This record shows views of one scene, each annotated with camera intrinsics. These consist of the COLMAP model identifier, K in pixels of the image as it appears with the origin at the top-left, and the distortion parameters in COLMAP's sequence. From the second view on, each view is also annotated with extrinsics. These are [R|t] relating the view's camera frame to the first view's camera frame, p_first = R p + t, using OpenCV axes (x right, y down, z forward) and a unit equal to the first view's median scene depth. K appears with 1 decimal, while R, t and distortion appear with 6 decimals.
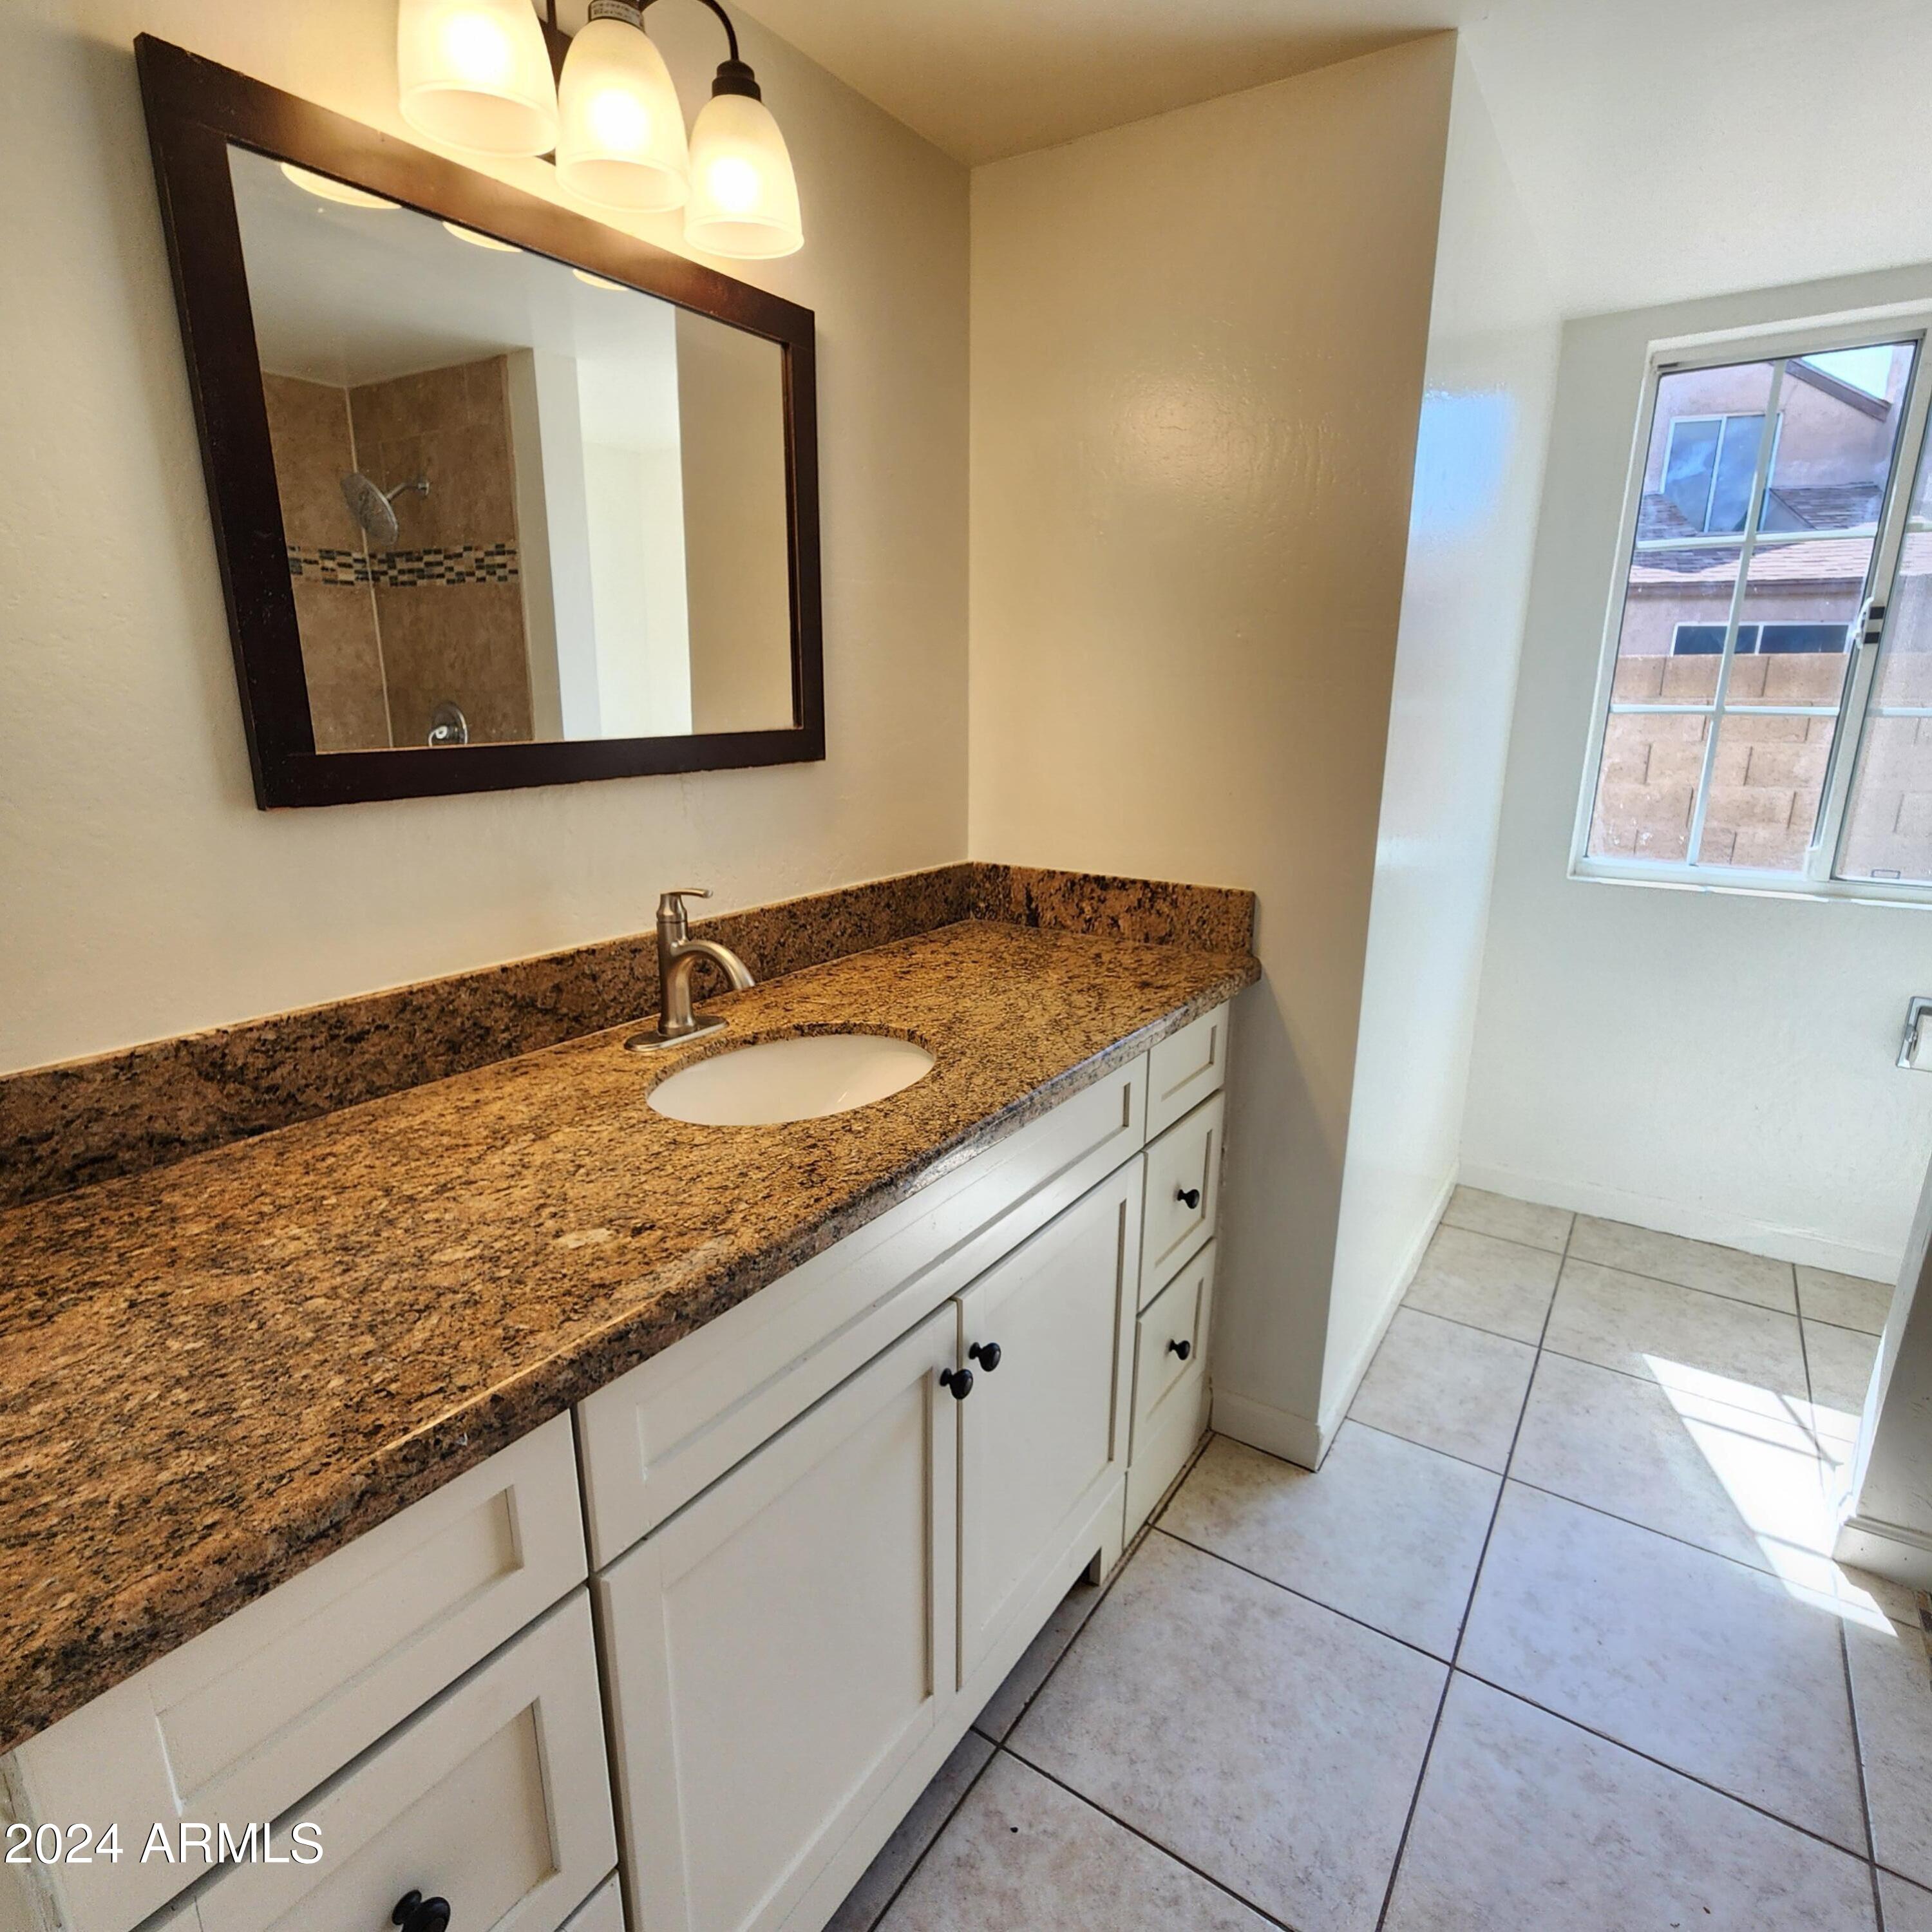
lens RADIAL K [[1063.3, 0, 968.8], [0, 1063.3, 967.5], [0, 0, 1]] dist [-0.001417, 0.000534]
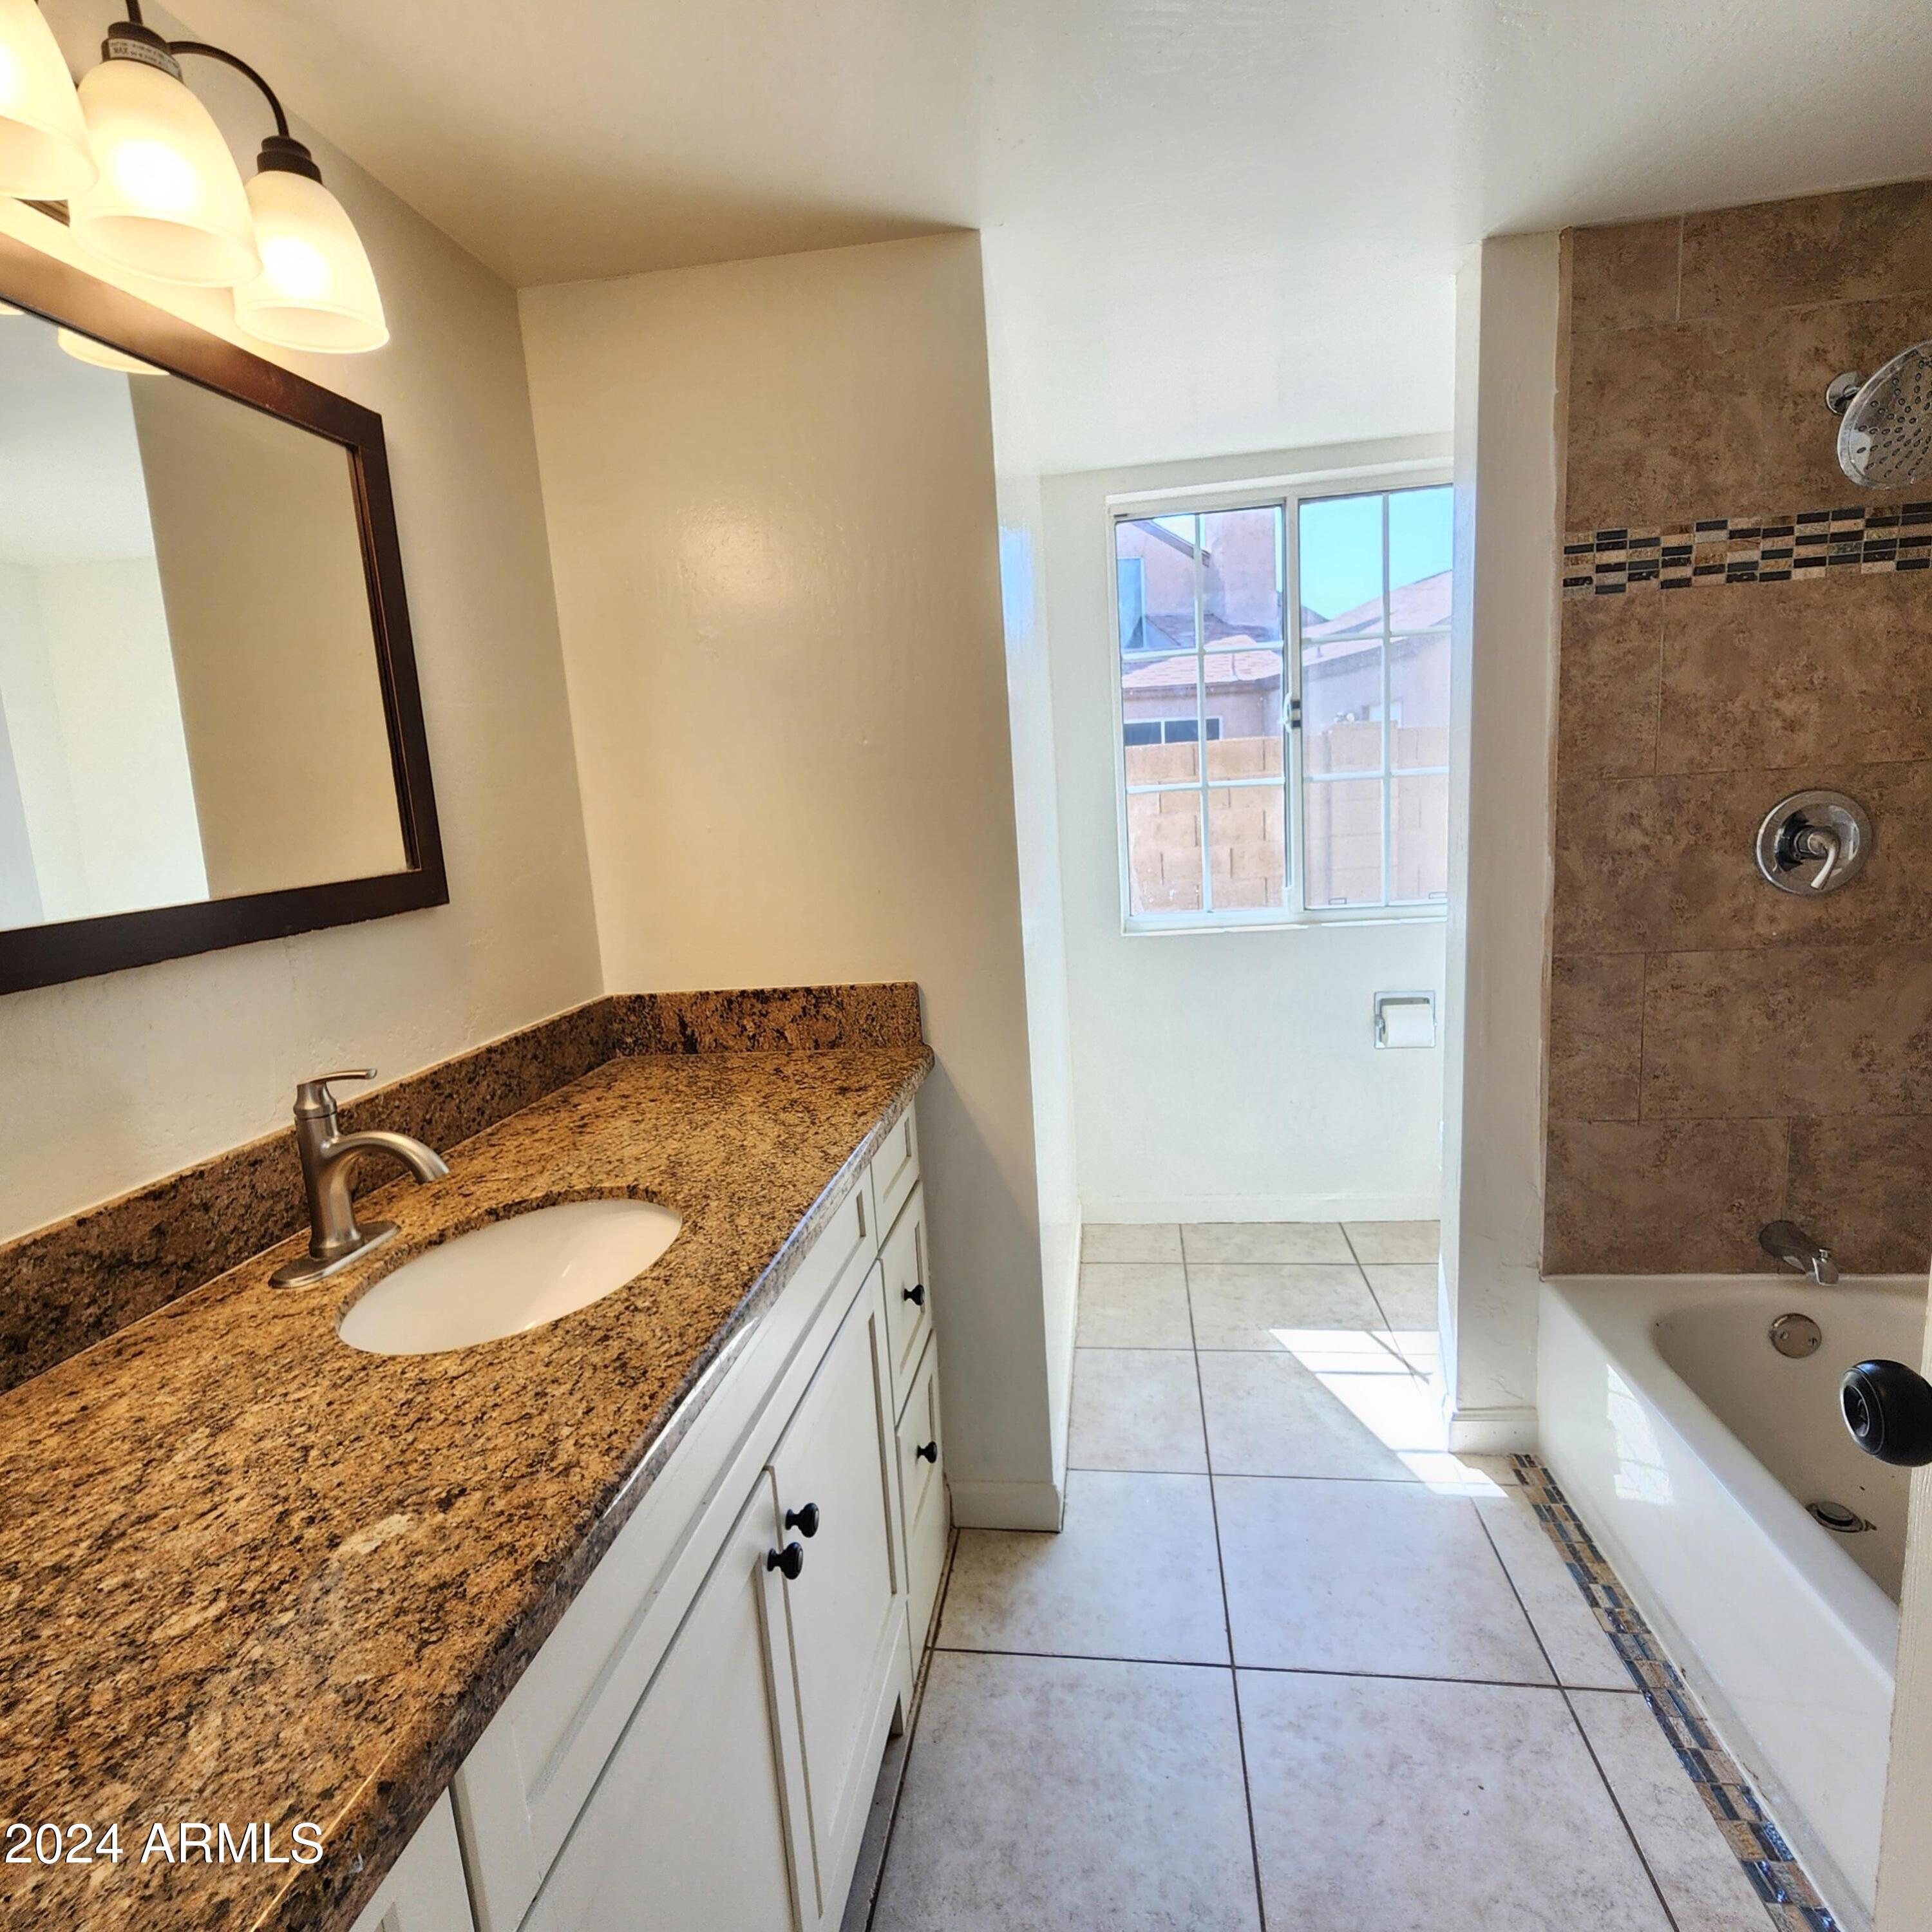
lens RADIAL K [[1063.3, 0, 964.6], [0, 1063.3, 970.7], [0, 0, 1]] dist [-0.001417, 0.000534]
pose [[0.899468, -0.136317, 0.415181, -0.143672], [0.177236, 0.982247, -0.061471, -0.013497], [-0.399431, 0.128876, 0.907660, 0.049029]]
